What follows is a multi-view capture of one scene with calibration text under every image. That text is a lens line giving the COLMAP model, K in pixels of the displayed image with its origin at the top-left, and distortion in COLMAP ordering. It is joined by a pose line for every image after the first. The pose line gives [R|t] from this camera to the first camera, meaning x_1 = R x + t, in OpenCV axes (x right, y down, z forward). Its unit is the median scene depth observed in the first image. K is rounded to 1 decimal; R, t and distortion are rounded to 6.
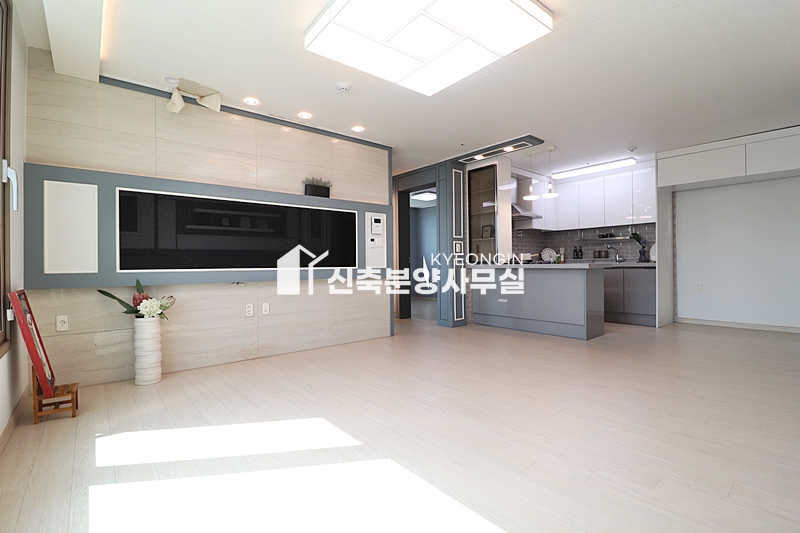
lens RADIAL K [[371.0, 0, 402.9], [0, 371.0, 264.6], [0, 0, 1]] dist [-0.015358, -0.000555]
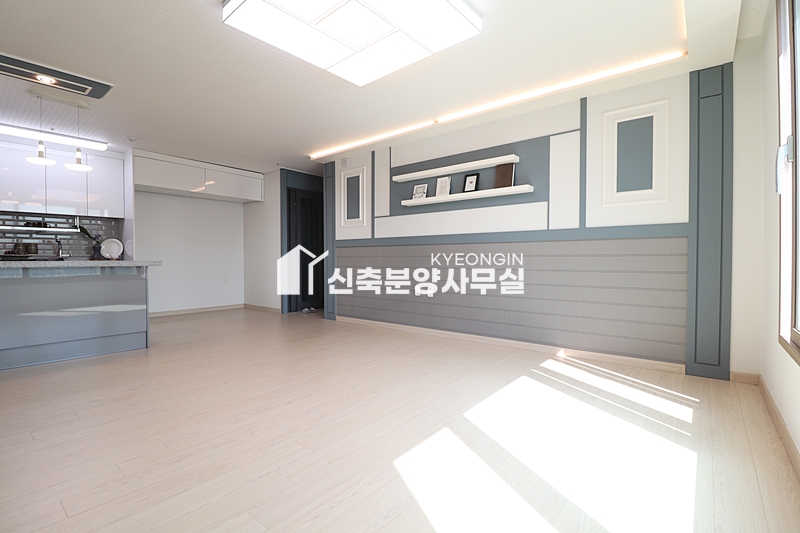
lens RADIAL K [[371.0, 0, 402.9], [0, 371.0, 264.6], [0, 0, 1]] dist [-0.015358, -0.000555]
pose [[-0.186689, -0.007630, 0.982390, -0.923202], [0.001414, 0.999967, 0.008035, 0.001384], [-0.982418, 0.002889, -0.186672, 1.070827]]
